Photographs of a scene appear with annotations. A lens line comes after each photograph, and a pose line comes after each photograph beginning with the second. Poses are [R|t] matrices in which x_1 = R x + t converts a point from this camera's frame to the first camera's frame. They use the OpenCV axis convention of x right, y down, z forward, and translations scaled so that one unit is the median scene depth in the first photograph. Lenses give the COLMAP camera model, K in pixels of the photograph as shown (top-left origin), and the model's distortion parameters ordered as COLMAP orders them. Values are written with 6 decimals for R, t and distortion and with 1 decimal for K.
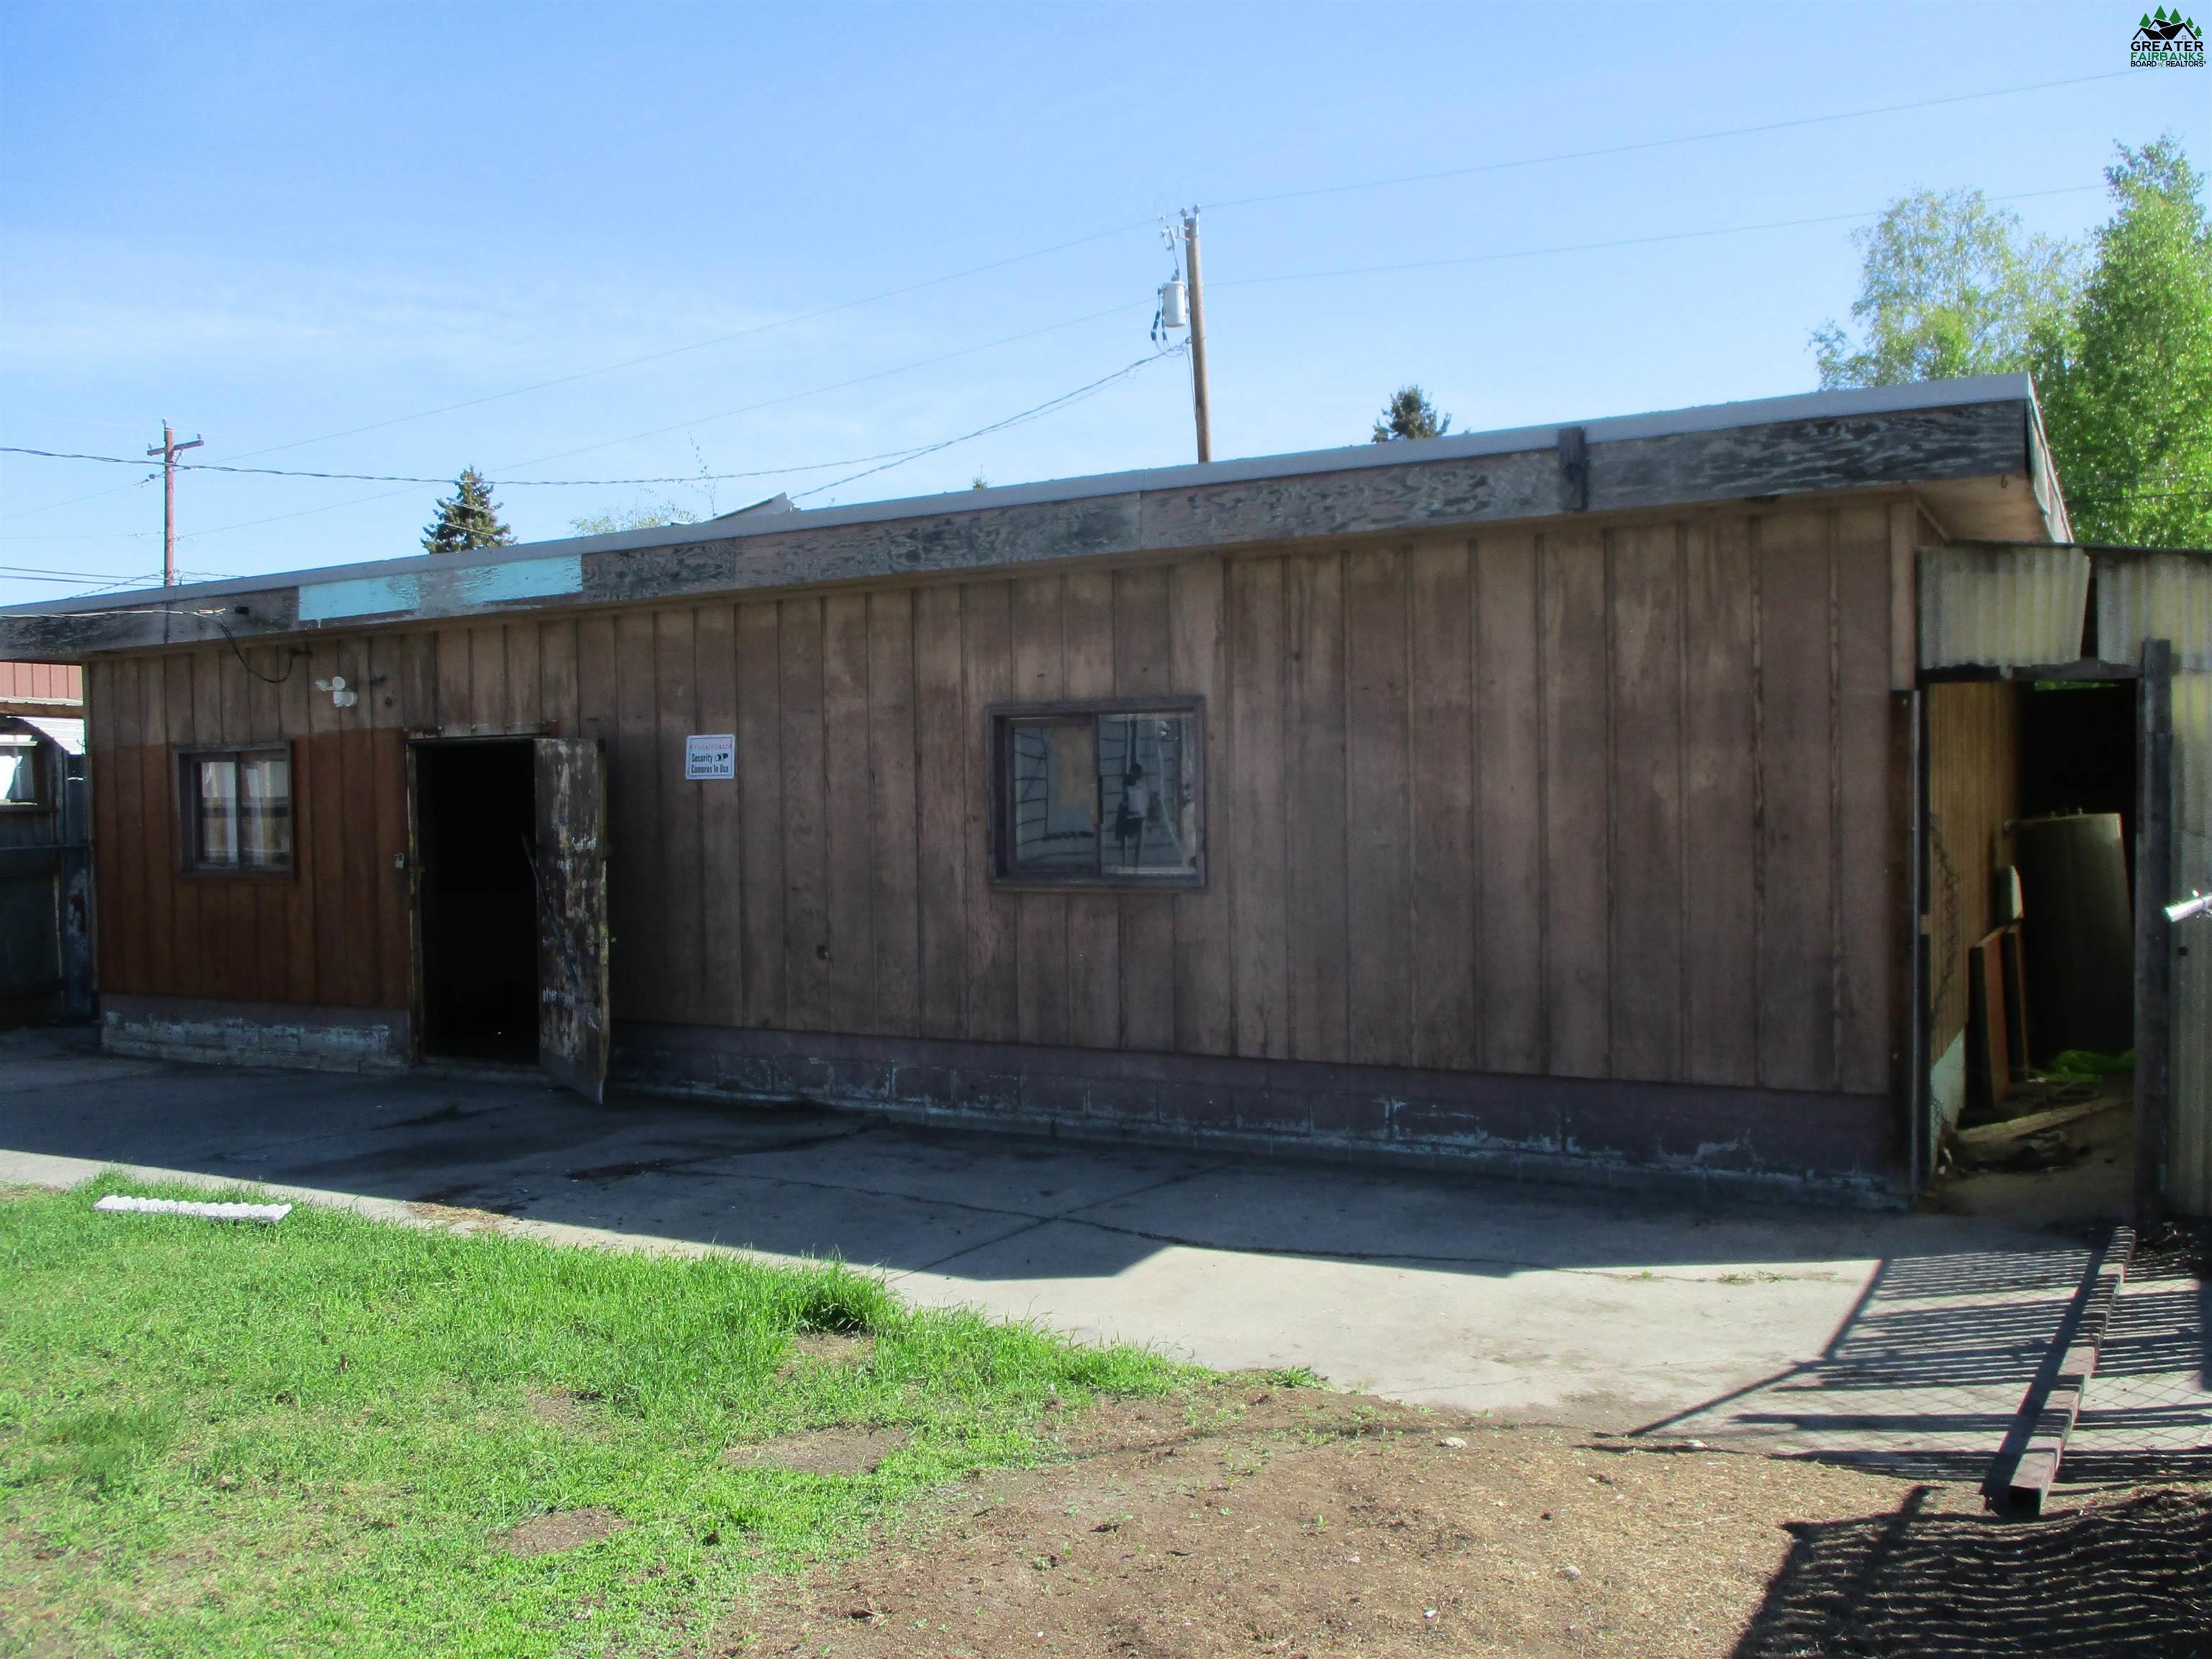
lens RADIAL K [[1800.1, 0, 1106.0], [0, 1800.1, 829.5], [0, 0, 1]] dist [0.027183, 0.010798]
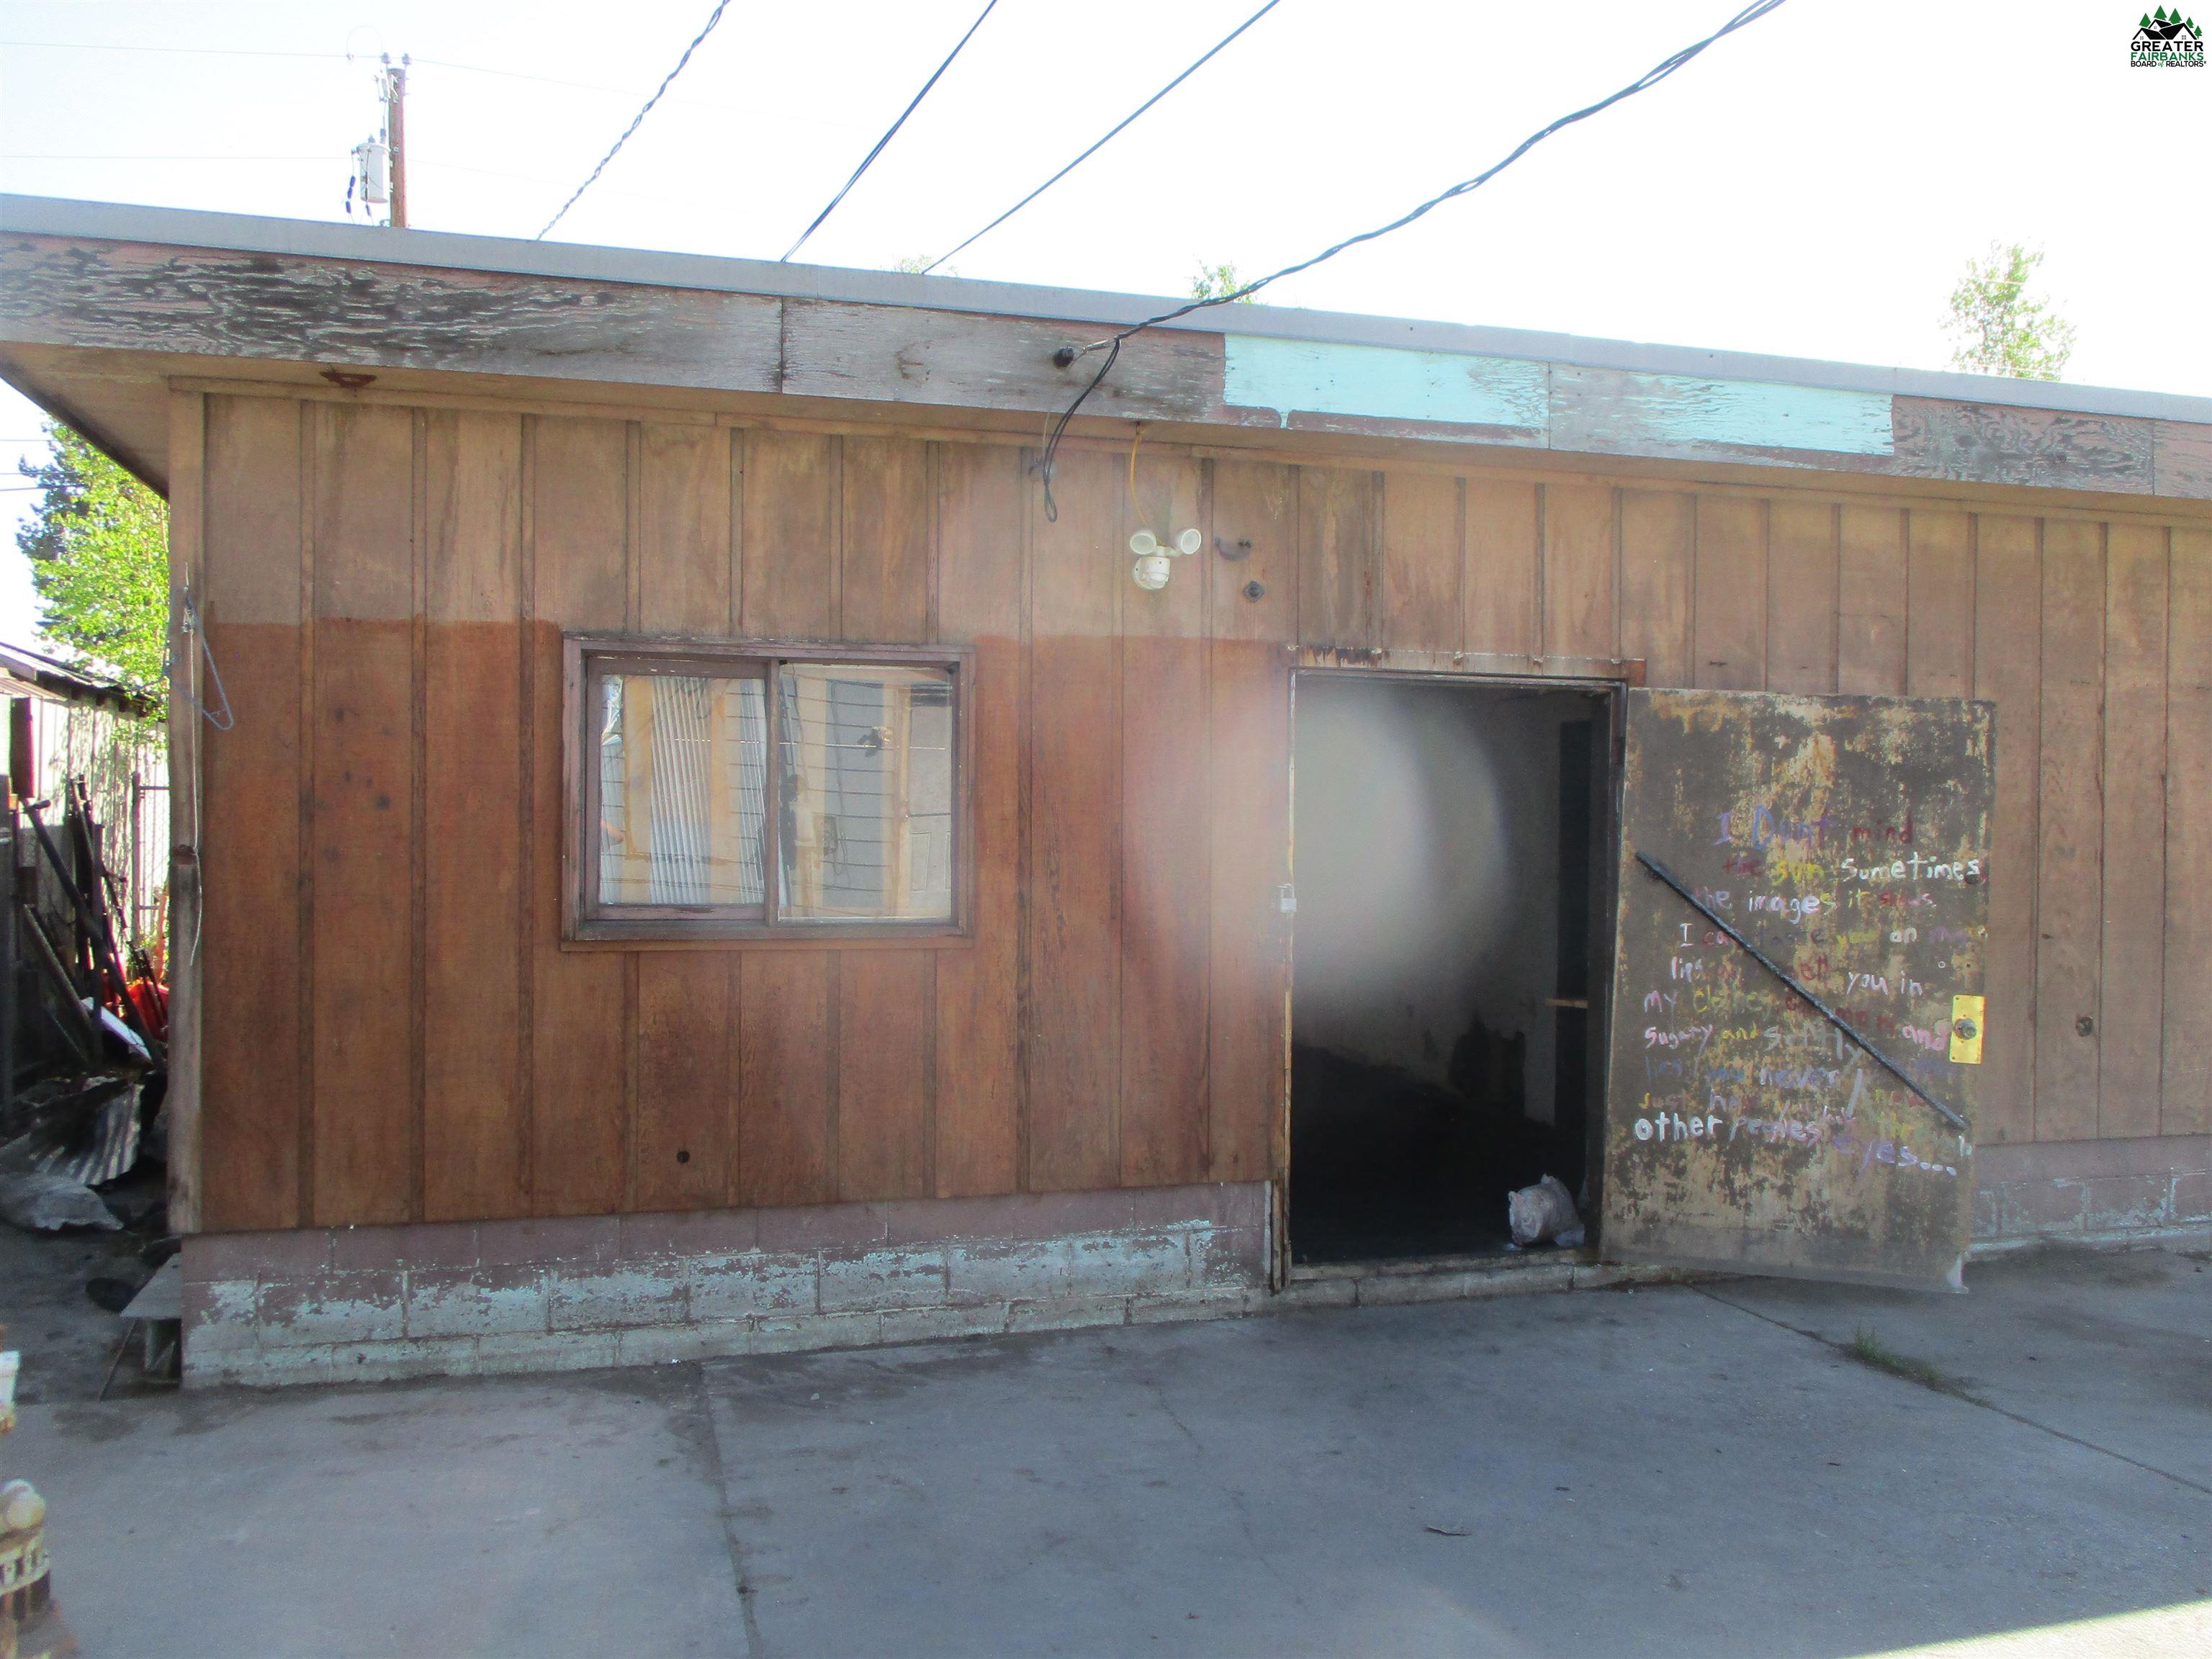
lens RADIAL K [[1763.5, 0, 1106.0], [0, 1763.5, 829.5], [0, 0, 1]] dist [-0.004406, 0.001508]
pose [[0.699473, 0.020506, 0.714365, -0.872832], [-0.013046, 0.999788, -0.015925, 0.006862], [-0.714540, 0.001819, 0.699592, 0.754230]]
